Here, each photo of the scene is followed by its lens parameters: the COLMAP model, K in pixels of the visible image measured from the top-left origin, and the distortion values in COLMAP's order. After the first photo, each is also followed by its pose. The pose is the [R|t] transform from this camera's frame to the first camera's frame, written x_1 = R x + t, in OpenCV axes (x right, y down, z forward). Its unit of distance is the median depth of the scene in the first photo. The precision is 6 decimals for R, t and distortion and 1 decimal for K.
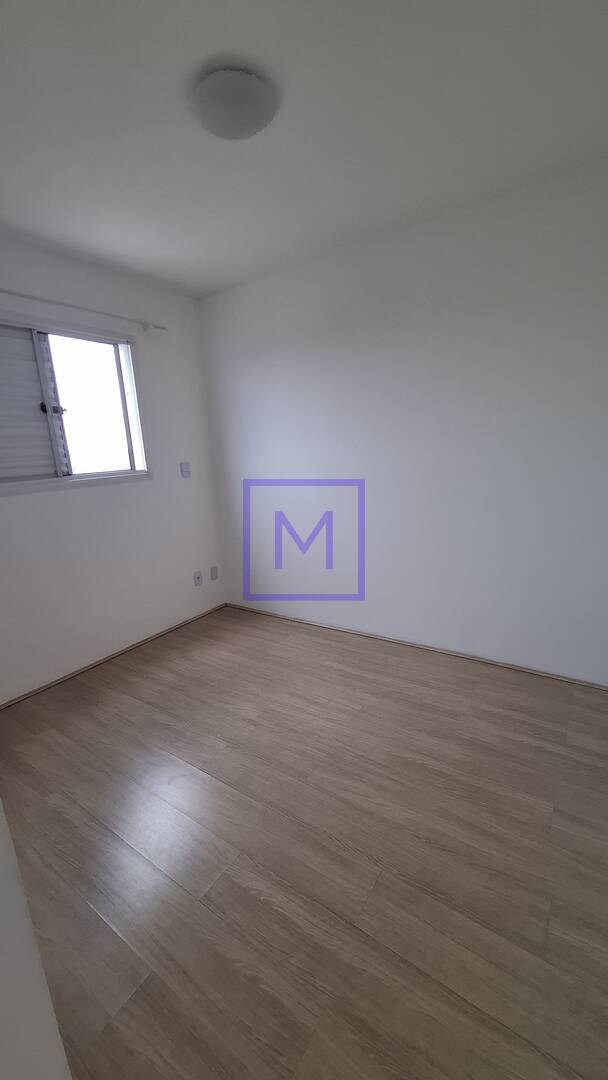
lens RADIAL K [[434.4, 0, 300.8], [0, 434.4, 547.9], [0, 0, 1]] dist [-0.000415, 0.003081]
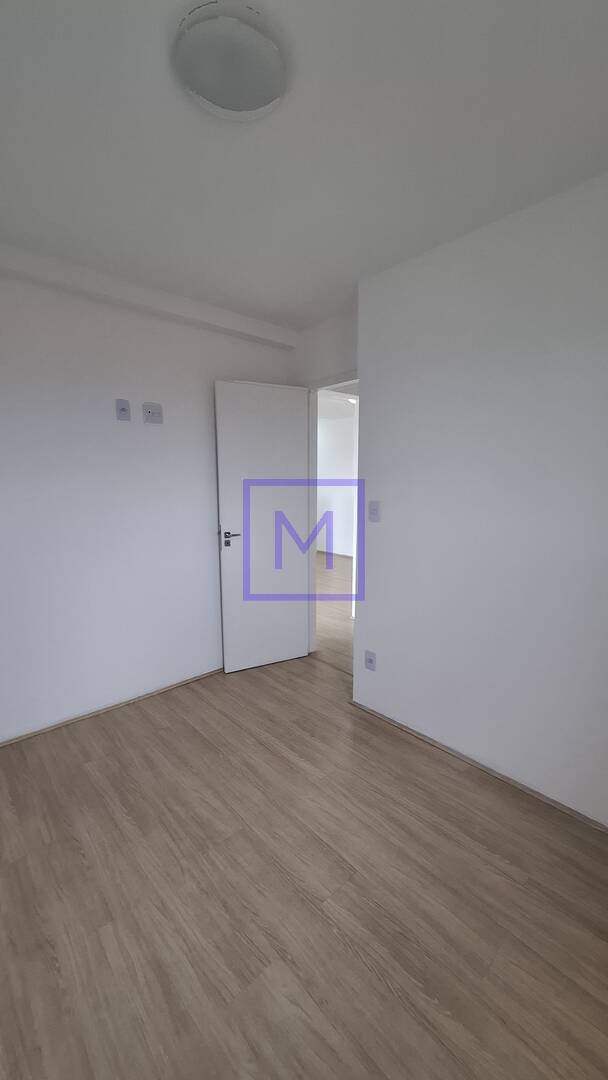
lens RADIAL K [[434.4, 0, 300.8], [0, 434.4, 547.9], [0, 0, 1]] dist [-0.000415, 0.003081]
pose [[-0.972937, 0.017575, 0.230401, -0.342165], [0.101281, 0.928654, 0.356854, -0.382529], [-0.207691, 0.370532, -0.905302, 1.587531]]
